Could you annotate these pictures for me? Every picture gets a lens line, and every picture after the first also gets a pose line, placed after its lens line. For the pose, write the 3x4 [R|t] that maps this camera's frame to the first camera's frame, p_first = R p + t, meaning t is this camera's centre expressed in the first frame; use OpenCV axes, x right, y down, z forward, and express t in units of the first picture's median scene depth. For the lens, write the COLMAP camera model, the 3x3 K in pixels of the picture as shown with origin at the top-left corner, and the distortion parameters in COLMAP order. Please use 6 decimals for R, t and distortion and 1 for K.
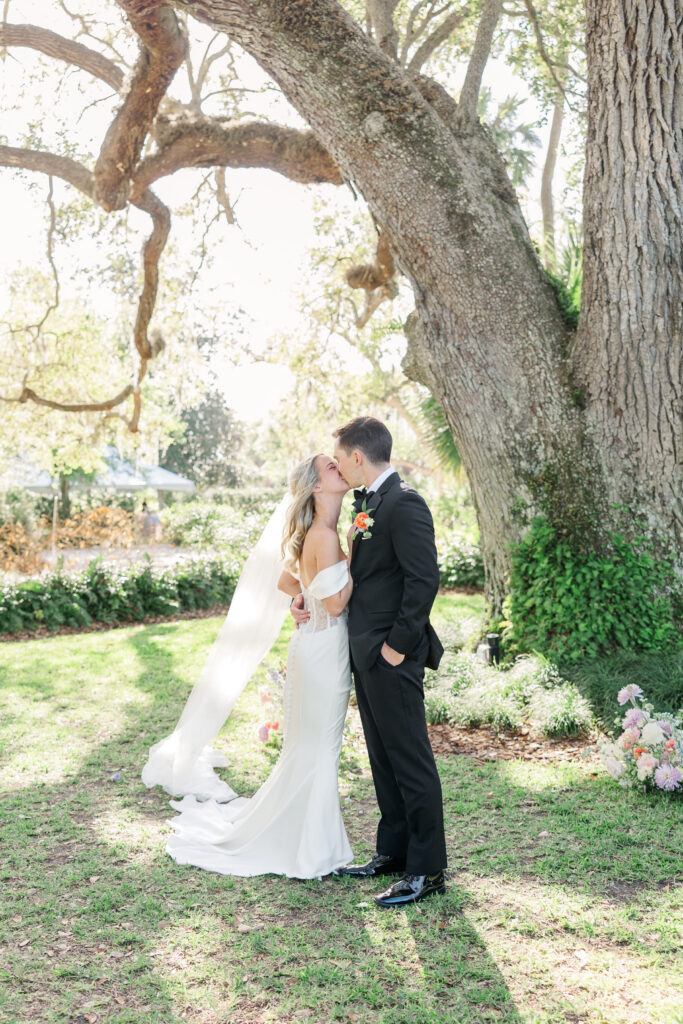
lens RADIAL K [[1070.0, 0, 319.9], [0, 1070.0, 514.0], [0, 0, 1]] dist [0.012290, 0.000000]
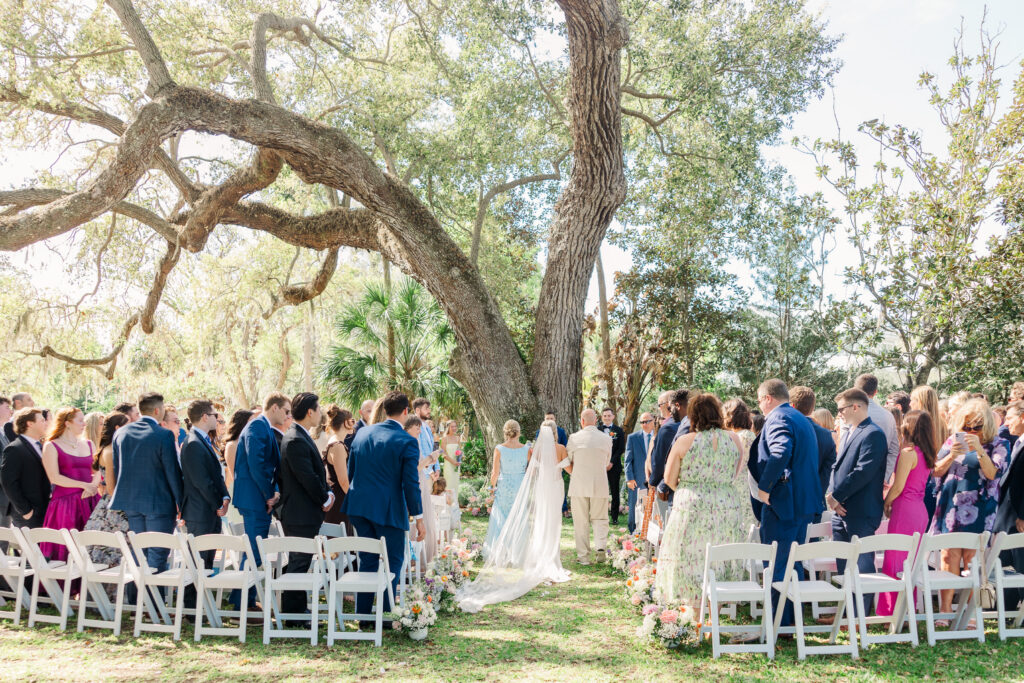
lens RADIAL K [[880.2, 0, 511.7], [0, 880.2, 486.6], [0, 0, 1]] dist [-0.003292, 0.013568]
pose [[0.831708, -0.024959, 0.554652, -0.998355], [-0.004070, 0.998688, 0.051044, 0.015715], [-0.555199, -0.044711, 0.830515, -0.765286]]
